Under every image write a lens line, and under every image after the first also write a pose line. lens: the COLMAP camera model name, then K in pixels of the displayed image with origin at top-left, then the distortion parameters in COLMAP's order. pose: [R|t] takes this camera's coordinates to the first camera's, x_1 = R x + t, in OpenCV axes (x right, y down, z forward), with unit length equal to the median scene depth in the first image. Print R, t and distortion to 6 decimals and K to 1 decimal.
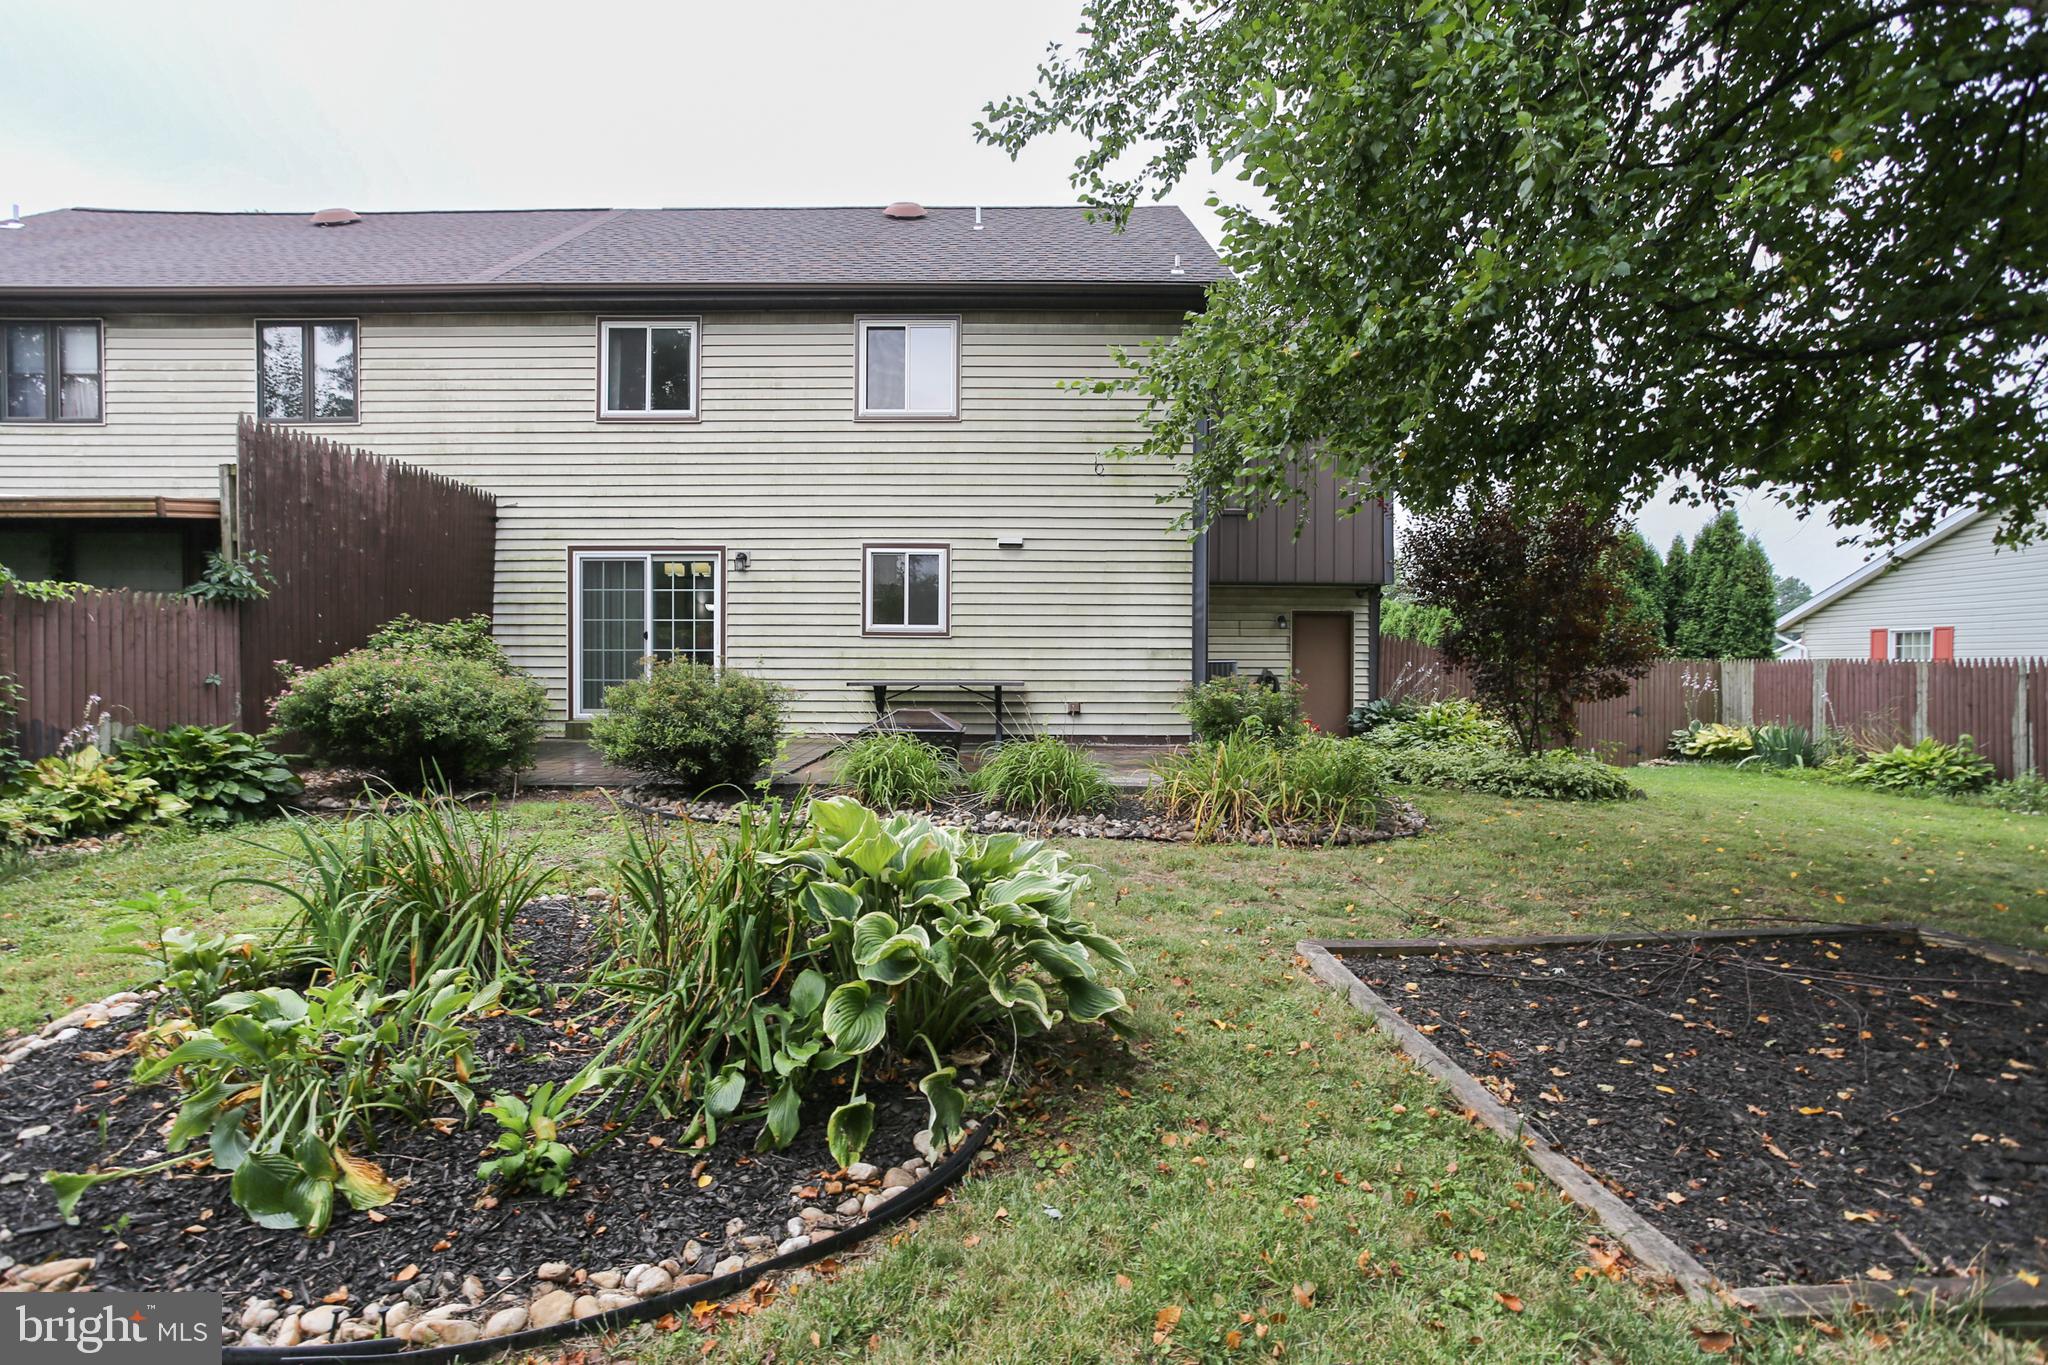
lens RADIAL K [[969.5, 0, 997.6], [0, 969.5, 676.4], [0, 0, 1]] dist [-0.012874, 0.000351]
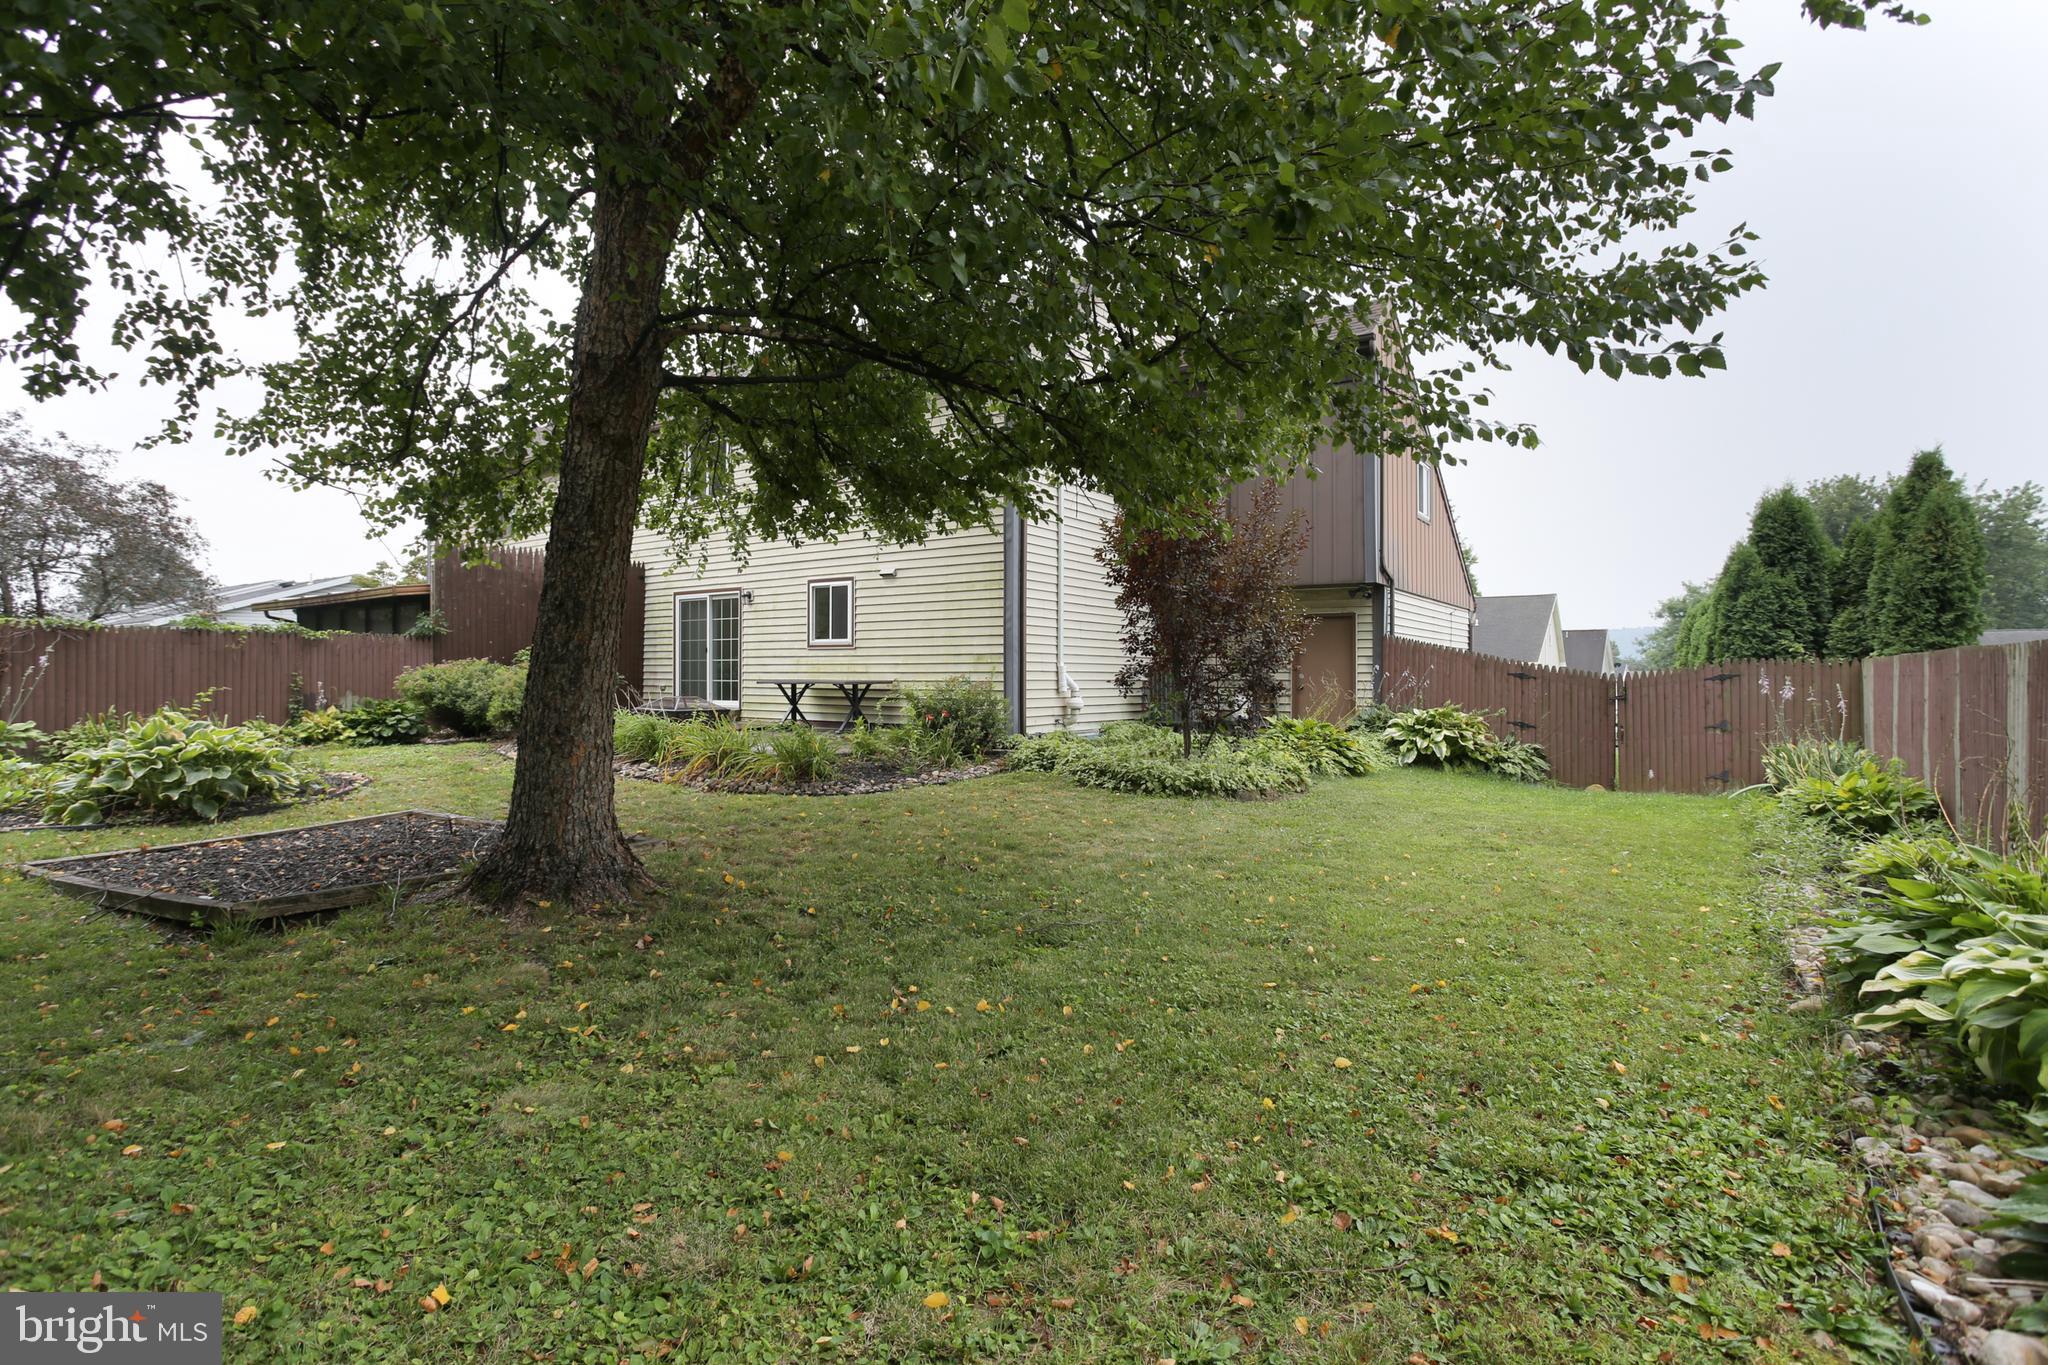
lens RADIAL K [[969.5, 0, 997.6], [0, 969.5, 676.4], [0, 0, 1]] dist [-0.012874, 0.000351]
pose [[0.820205, -0.000764, -0.572069, 0.857524], [-0.007165, 0.999907, -0.011608, 0.011846], [0.572024, 0.013620, 0.820124, 0.038672]]
